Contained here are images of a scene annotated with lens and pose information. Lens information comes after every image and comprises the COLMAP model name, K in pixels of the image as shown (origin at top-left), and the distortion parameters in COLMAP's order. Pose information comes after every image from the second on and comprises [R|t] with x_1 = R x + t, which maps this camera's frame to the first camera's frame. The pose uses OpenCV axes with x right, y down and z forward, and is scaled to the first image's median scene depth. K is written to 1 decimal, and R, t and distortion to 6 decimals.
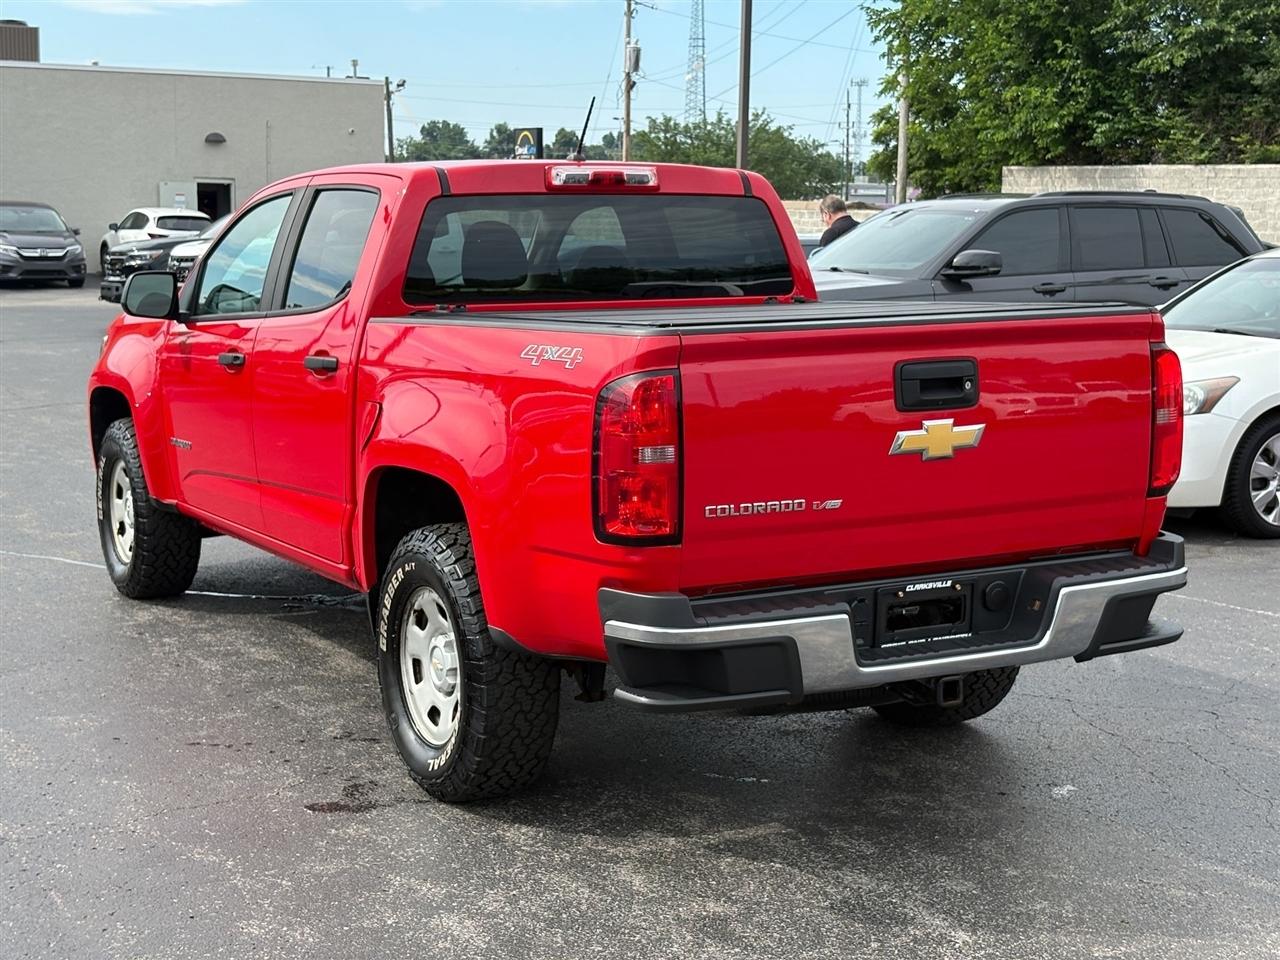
lens RADIAL K [[1948.4, 0, 645.1], [0, 1948.4, 488.9], [0, 0, 1]] dist [0.046965, 0.000000]
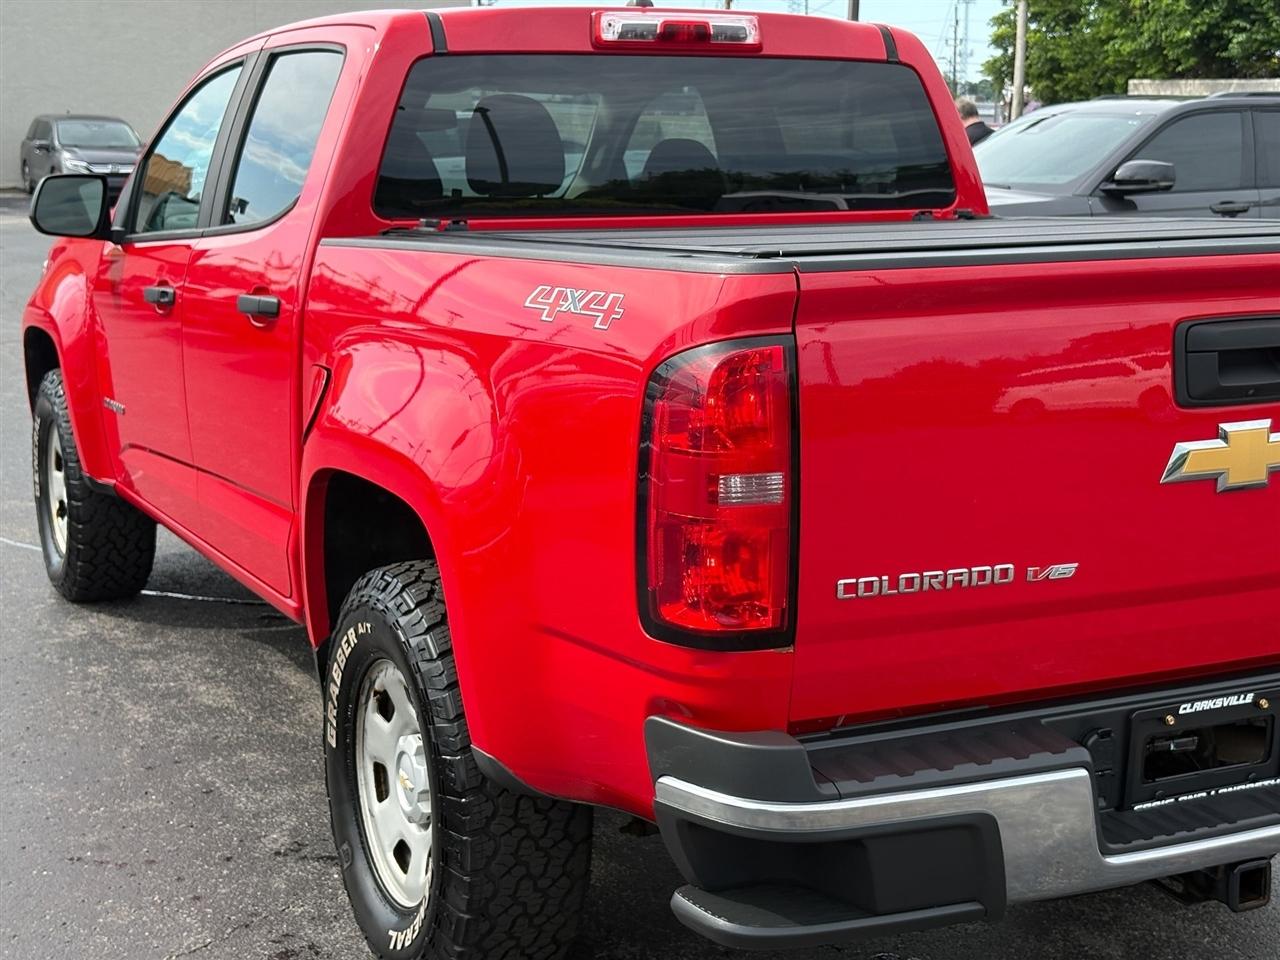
lens RADIAL K [[1948.4, 0, 629.5], [0, 1948.4, 498.2], [0, 0, 1]] dist [0.046965, 0.000000]
pose [[0.998315, 0.013239, -0.056497, 0.002024], [-0.010761, 0.998976, 0.043951, -0.029776], [0.057021, -0.043269, 0.997435, 0.341180]]
